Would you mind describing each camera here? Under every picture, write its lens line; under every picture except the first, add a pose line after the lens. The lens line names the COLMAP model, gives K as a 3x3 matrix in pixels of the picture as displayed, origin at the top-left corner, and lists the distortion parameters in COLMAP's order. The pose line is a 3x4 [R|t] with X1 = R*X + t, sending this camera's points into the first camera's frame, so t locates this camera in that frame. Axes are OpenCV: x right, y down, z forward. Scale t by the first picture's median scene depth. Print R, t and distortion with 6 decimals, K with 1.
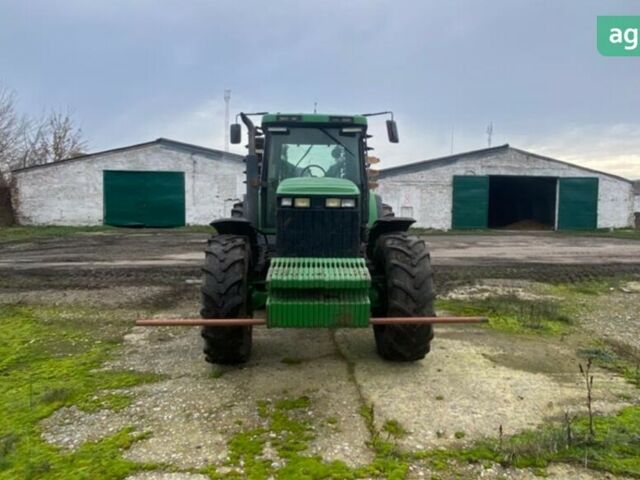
lens RADIAL K [[426.2, 0, 320.0], [0, 426.2, 240.0], [0, 0, 1]] dist [0.070668, 0.000262]
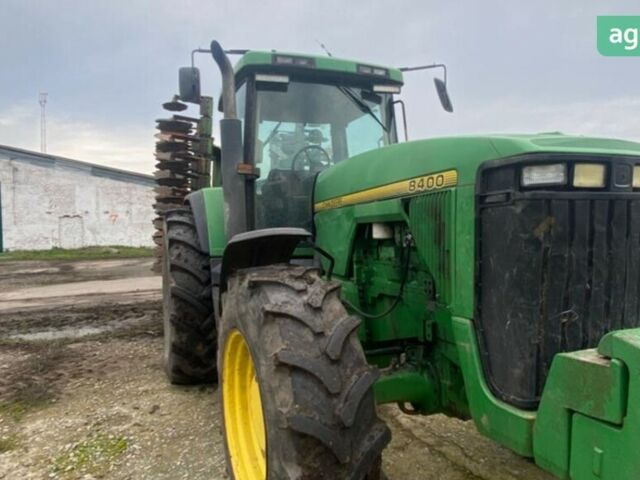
lens RADIAL K [[449.7, 0, 320.0], [0, 449.7, 240.0], [0, 0, 1]] dist [0.000259, 0.000743]
pose [[0.946226, -0.035215, 0.321585, -0.237084], [0.047668, 0.998384, -0.030927, -0.016201], [-0.319976, 0.044593, 0.946375, 0.400714]]
